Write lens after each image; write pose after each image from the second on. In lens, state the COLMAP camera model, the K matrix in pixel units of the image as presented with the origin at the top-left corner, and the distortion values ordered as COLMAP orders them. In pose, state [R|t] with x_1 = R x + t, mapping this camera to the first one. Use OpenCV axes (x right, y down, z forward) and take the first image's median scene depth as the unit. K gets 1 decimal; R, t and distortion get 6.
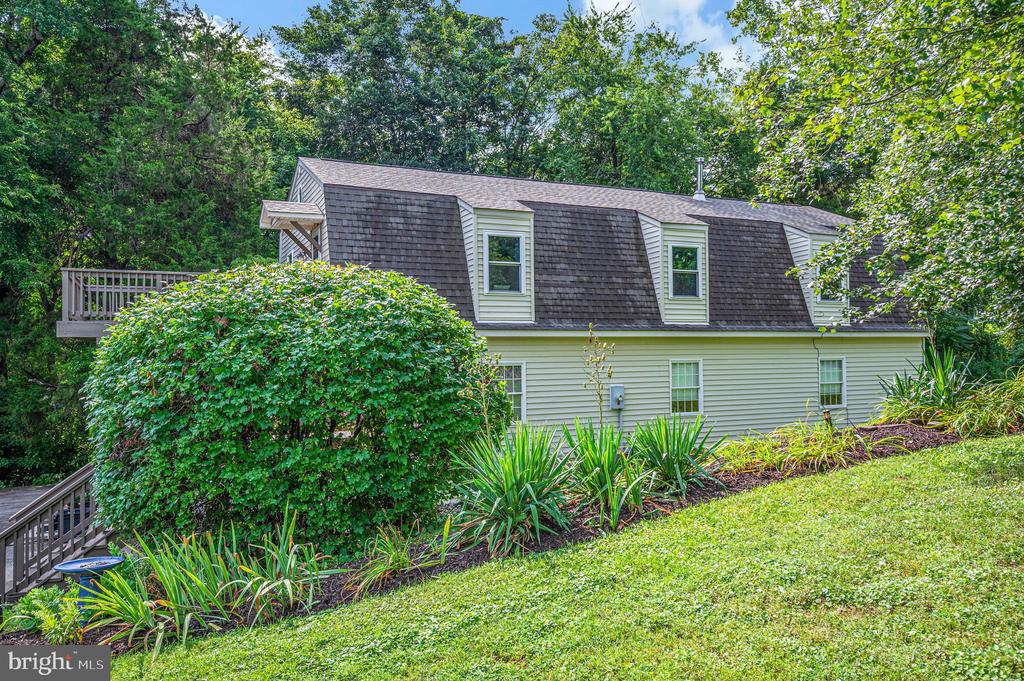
lens RADIAL K [[698.4, 0, 511.4], [0, 698.4, 340.3], [0, 0, 1]] dist [0.000652, 0.000297]
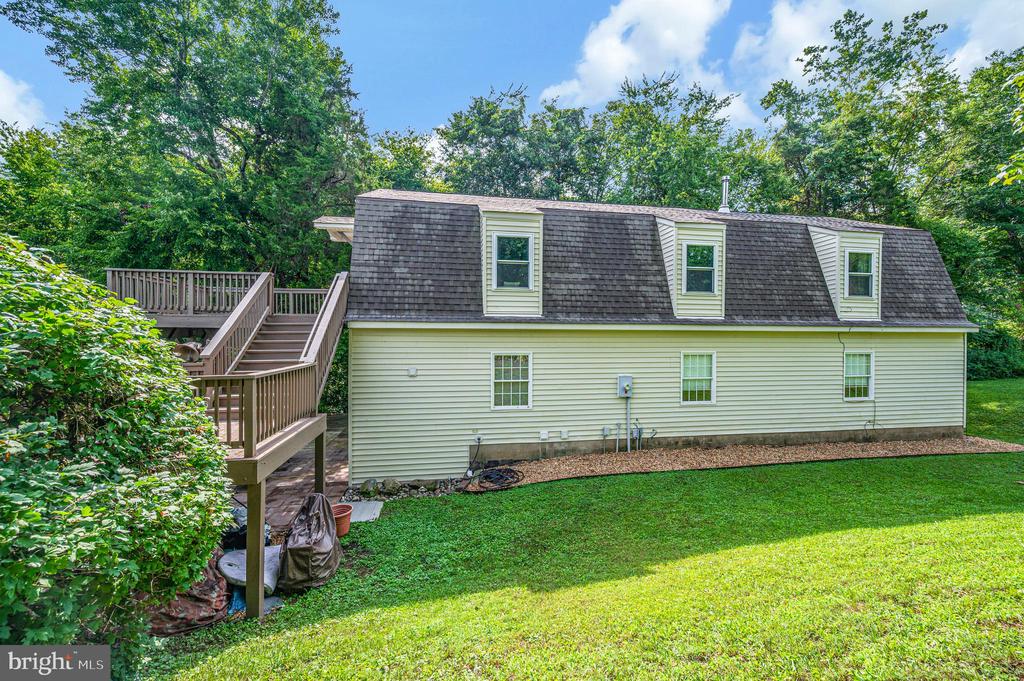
lens RADIAL K [[444.3, 0, 467.4], [0, 444.3, 337.9], [0, 0, 1]] dist [0.000996, -0.000045]
pose [[0.963687, 0.019178, -0.266346, 0.093124], [-0.012338, 0.999550, 0.027329, -0.007937], [0.266750, -0.023051, 0.963490, 0.262568]]
